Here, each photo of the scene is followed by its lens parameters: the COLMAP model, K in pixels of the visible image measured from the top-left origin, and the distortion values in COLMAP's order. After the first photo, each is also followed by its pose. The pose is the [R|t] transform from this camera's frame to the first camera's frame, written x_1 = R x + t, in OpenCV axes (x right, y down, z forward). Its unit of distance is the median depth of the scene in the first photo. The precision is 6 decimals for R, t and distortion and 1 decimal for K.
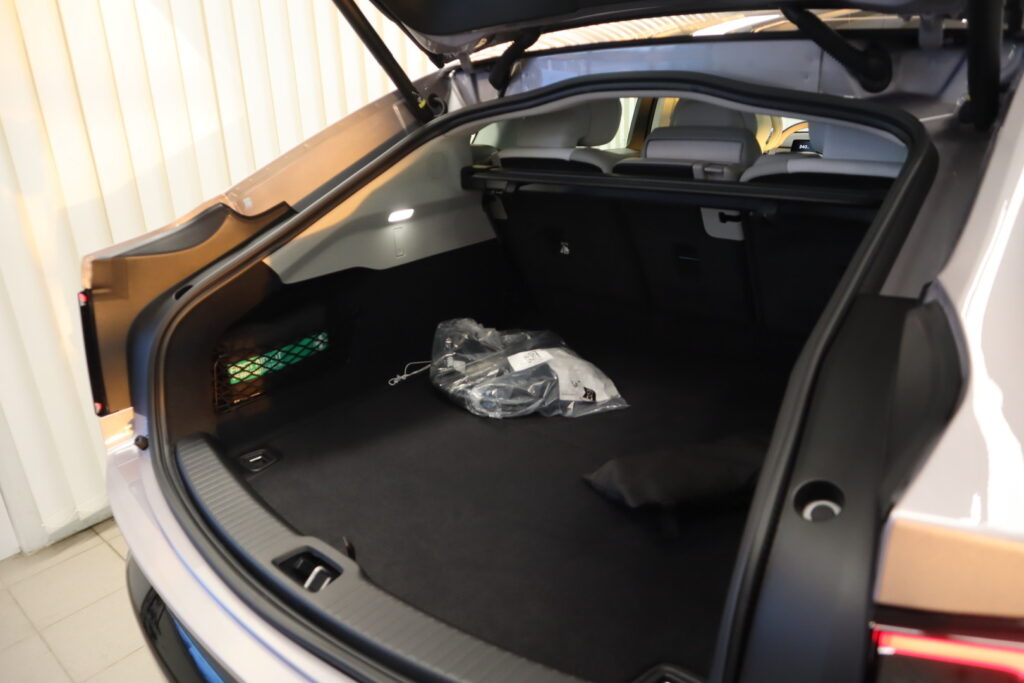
lens RADIAL K [[718.9, 0, 505.7], [0, 718.9, 341.0], [0, 0, 1]] dist [-0.103052, 0.060374]
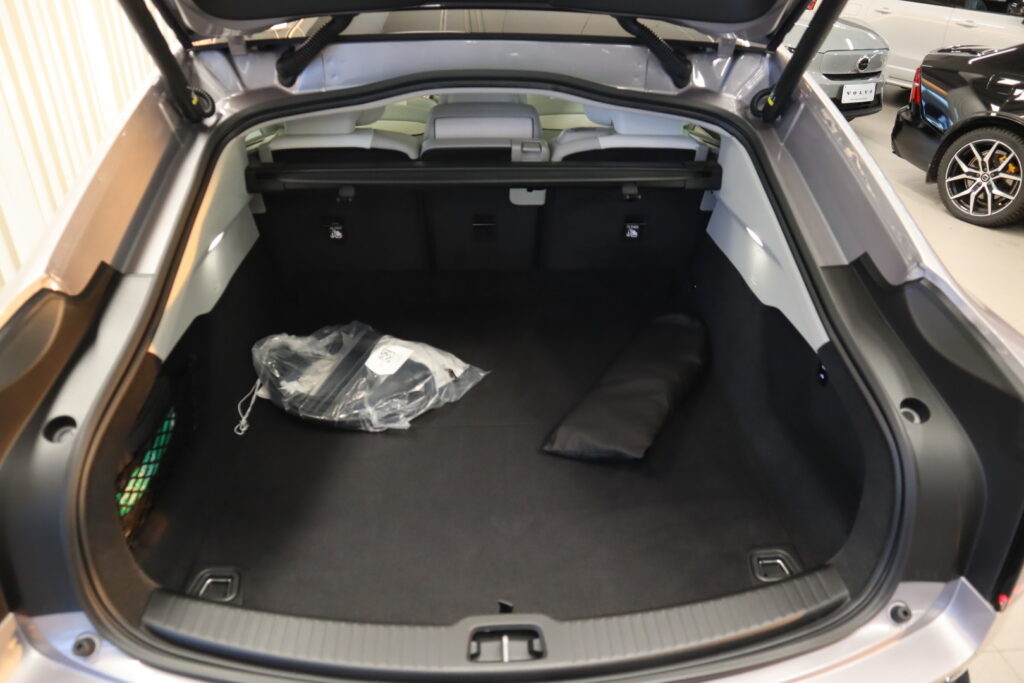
lens RADIAL K [[718.9, 0, 505.7], [0, 718.9, 338.3], [0, 0, 1]] dist [-0.103052, 0.060374]
pose [[0.707959, -0.291085, 0.643478, -0.497803], [0.195160, 0.956268, 0.217862, -0.191970], [-0.678754, -0.028656, 0.733806, 0.179843]]
